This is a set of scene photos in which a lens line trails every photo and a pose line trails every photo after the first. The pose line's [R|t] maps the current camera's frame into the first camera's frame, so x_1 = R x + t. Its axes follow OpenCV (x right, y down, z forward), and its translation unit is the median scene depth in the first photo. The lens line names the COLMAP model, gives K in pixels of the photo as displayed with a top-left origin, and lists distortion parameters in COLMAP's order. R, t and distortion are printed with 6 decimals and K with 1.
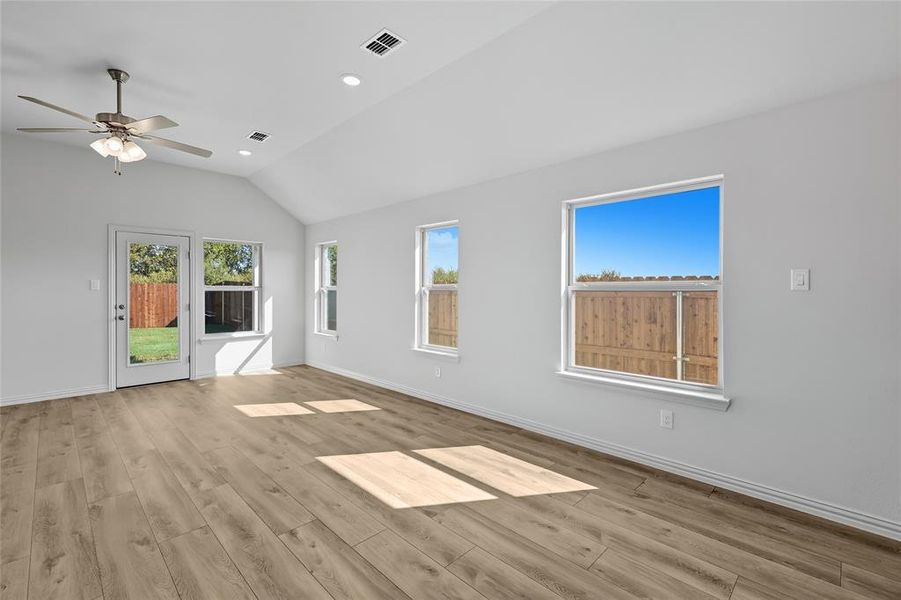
lens RADIAL K [[400.6, 0, 451.7], [0, 400.6, 291.9], [0, 0, 1]] dist [0.001608, 0.000156]
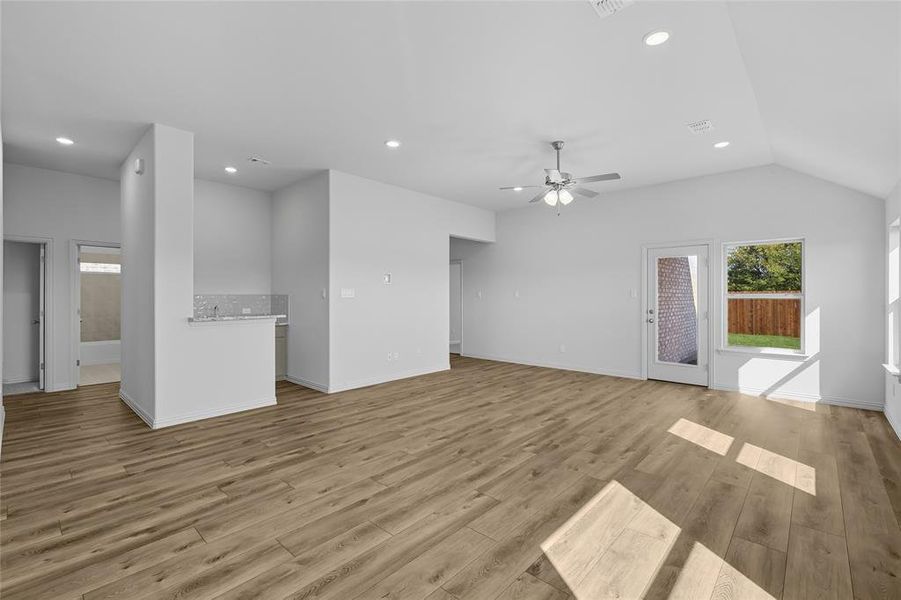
lens RADIAL K [[395.9, 0, 451.5], [0, 395.9, 296.8], [0, 0, 1]] dist [0.001685, 0.000158]
pose [[0.043245, 0.001384, -0.999064, 0.432949], [-0.008399, 0.999964, 0.001022, -0.004884], [0.999029, 0.008347, 0.043255, 0.454228]]
